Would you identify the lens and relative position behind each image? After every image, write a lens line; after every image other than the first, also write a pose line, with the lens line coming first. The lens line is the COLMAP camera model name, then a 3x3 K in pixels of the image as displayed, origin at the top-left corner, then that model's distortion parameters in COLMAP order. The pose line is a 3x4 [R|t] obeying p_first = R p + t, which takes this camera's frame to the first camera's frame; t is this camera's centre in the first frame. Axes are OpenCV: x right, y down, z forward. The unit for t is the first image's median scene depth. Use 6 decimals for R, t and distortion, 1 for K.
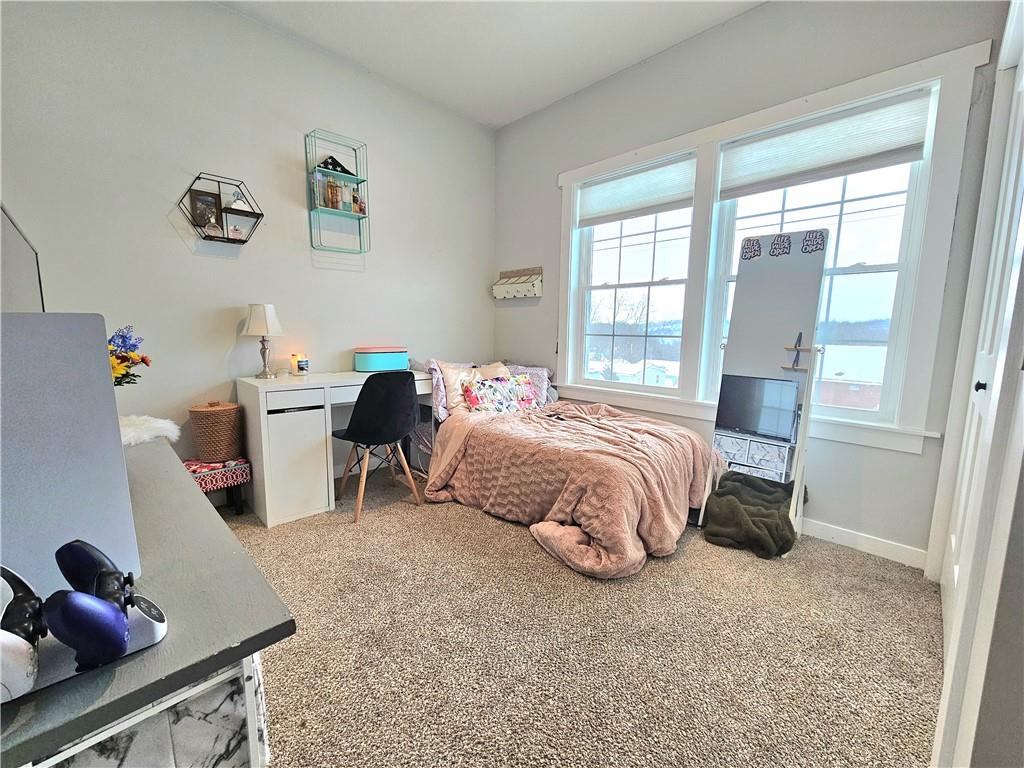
lens RADIAL K [[416.3, 0, 512.9], [0, 416.3, 387.2], [0, 0, 1]] dist [-0.001383, -0.000554]
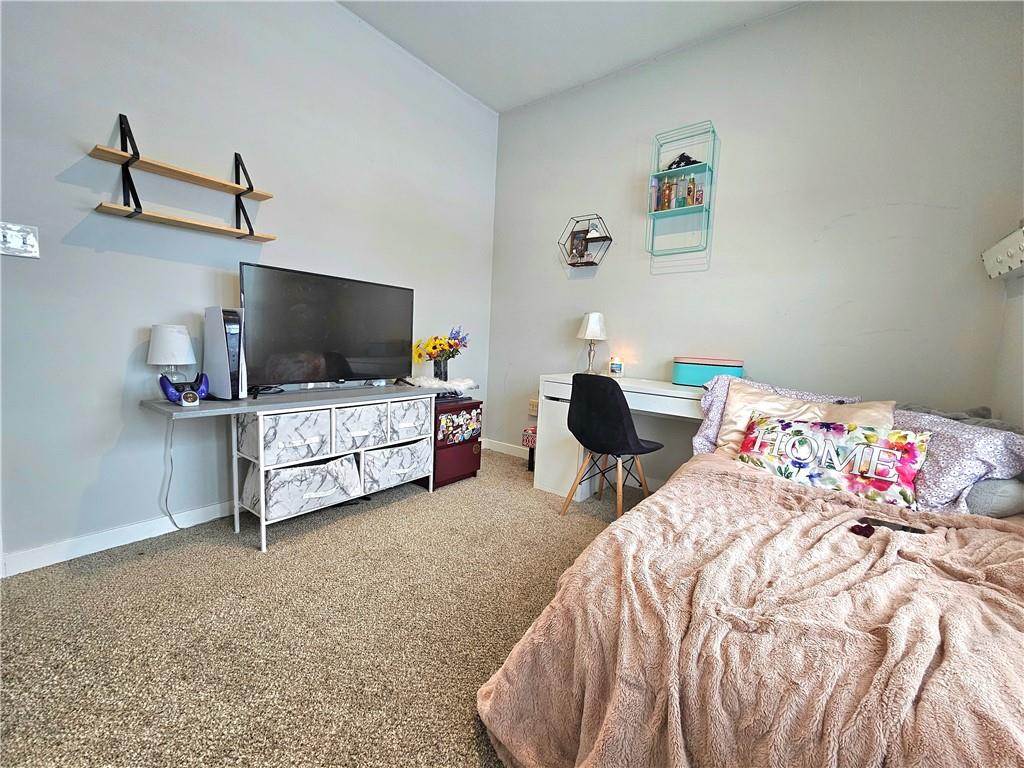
lens RADIAL K [[416.3, 0, 512.9], [0, 416.3, 387.2], [0, 0, 1]] dist [-0.001383, -0.000554]
pose [[0.127985, 0.109975, -0.985660, 0.530608], [-0.171503, 0.981315, 0.087221, -0.053492], [0.976835, 0.157881, 0.144454, 0.606165]]
